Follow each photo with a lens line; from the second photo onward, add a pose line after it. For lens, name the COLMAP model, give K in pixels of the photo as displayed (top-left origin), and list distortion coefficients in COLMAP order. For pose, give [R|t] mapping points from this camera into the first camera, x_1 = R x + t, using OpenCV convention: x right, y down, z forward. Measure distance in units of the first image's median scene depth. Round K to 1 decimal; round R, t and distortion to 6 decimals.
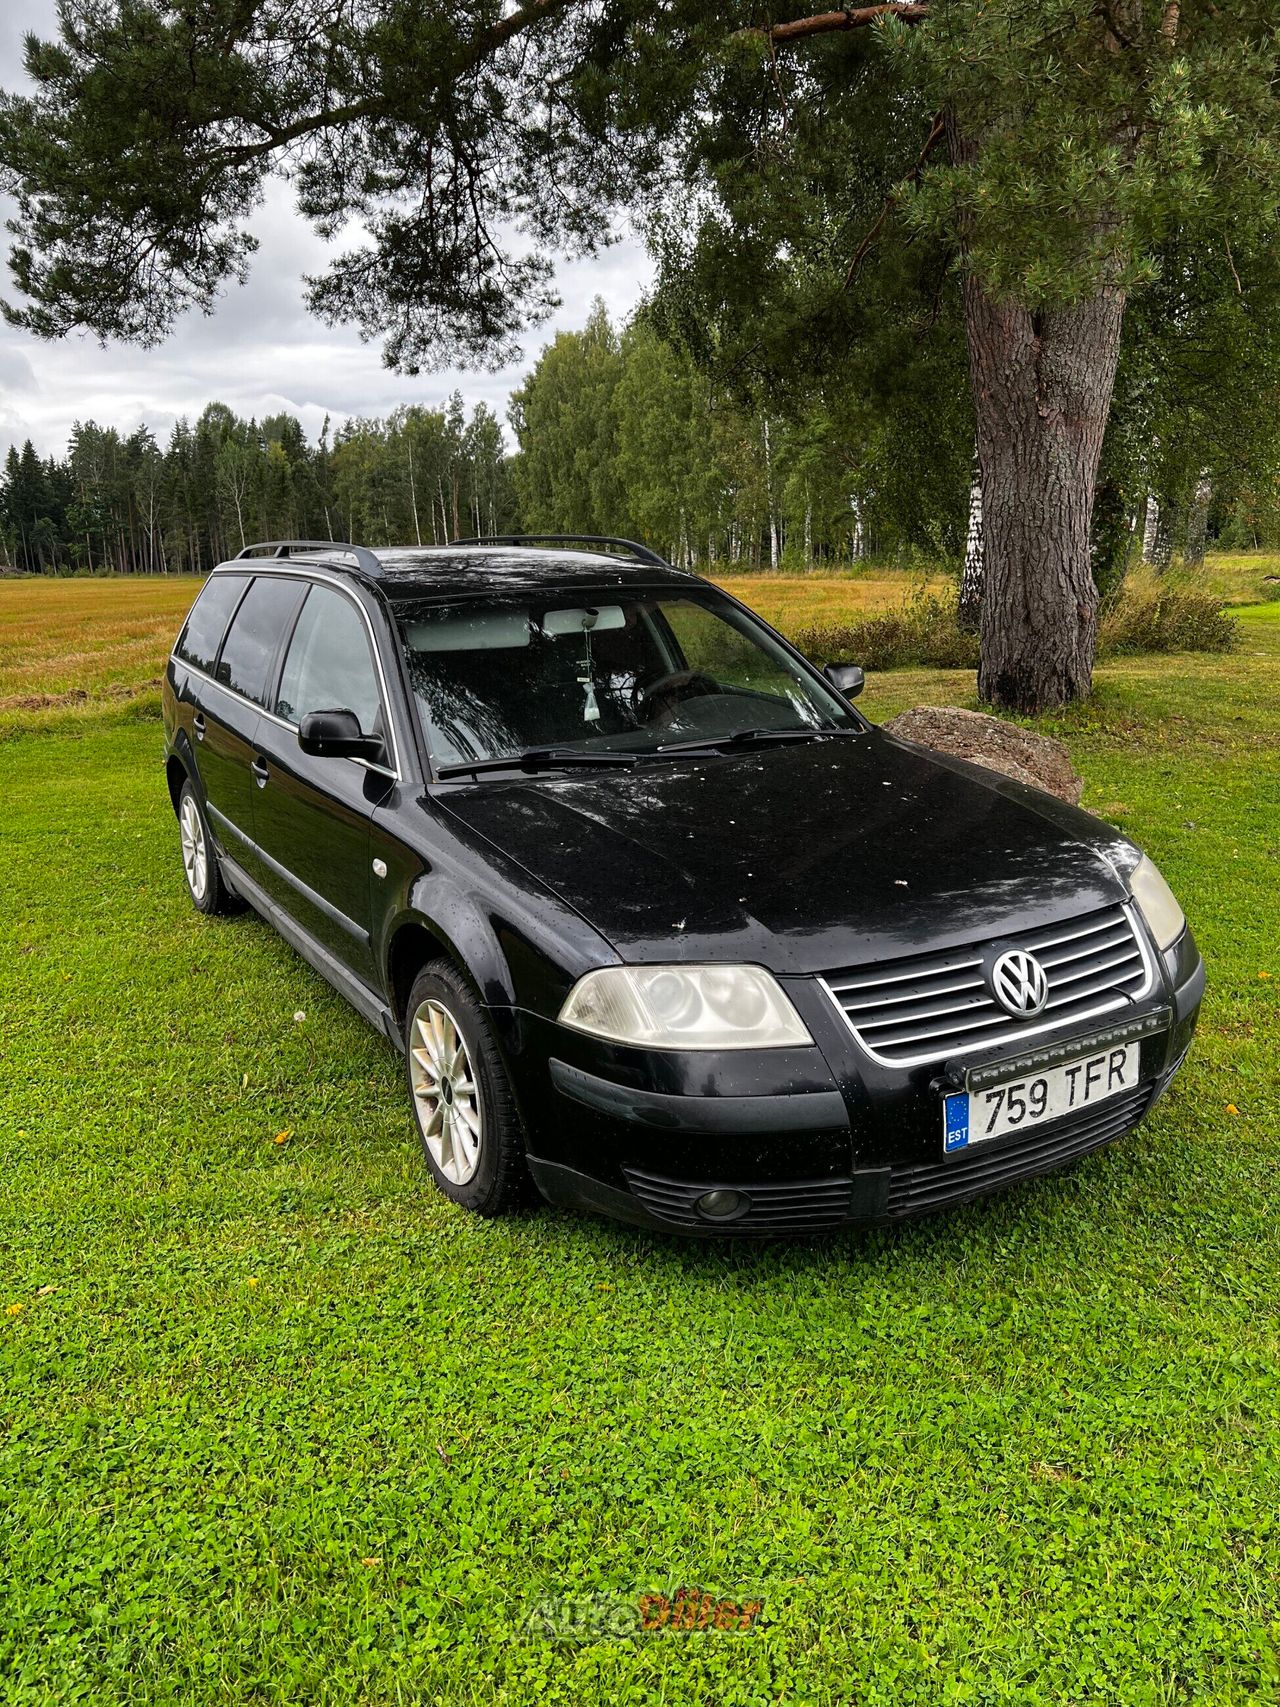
lens RADIAL K [[1282.0, 0, 641.2], [0, 1282.0, 849.9], [0, 0, 1]] dist [0.010078, -0.000120]
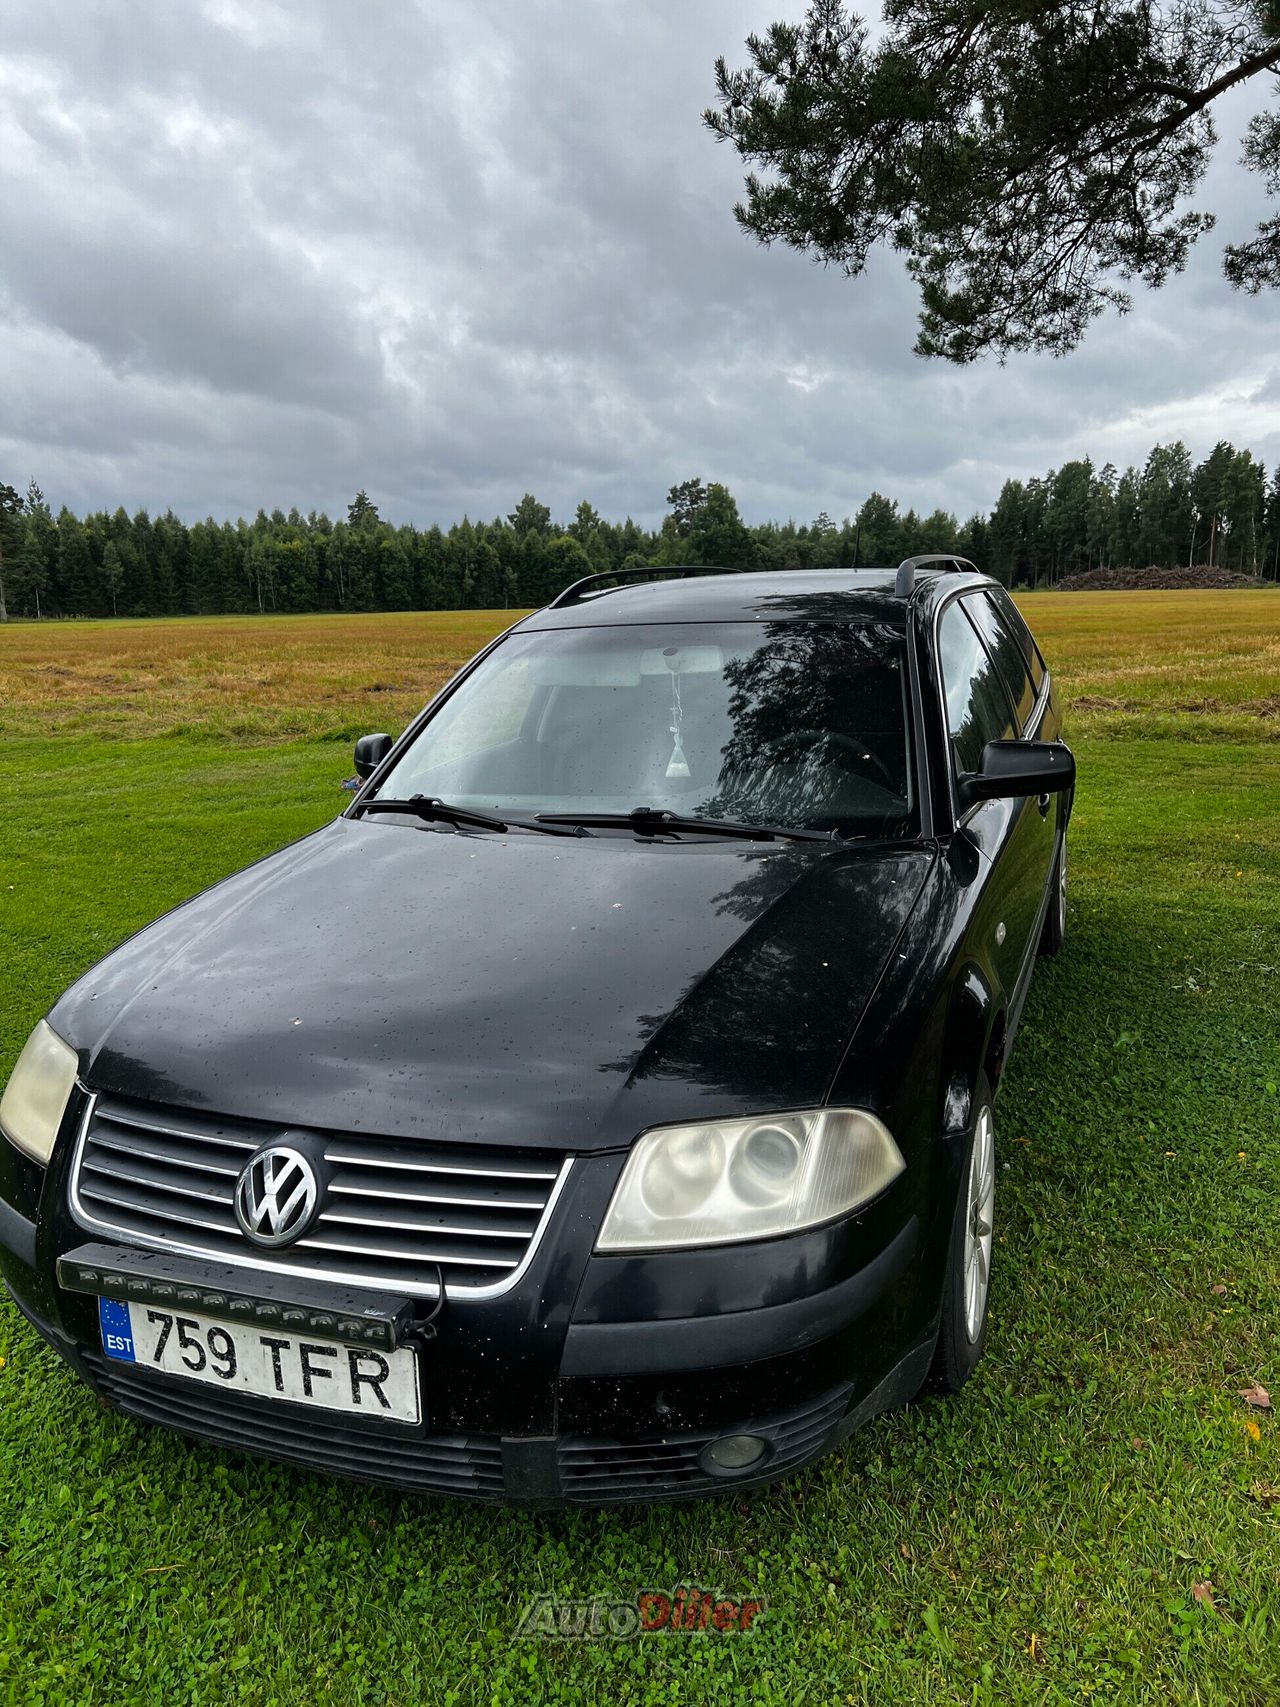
lens RADIAL K [[1282.0, 0, 633.9], [0, 1282.0, 854.1], [0, 0, 1]] dist [0.010078, -0.000120]
pose [[0.634710, 0.166886, -0.754515, 0.951088], [-0.168773, 0.982767, 0.075397, -0.175220], [0.754095, 0.079487, 0.651938, 0.678690]]
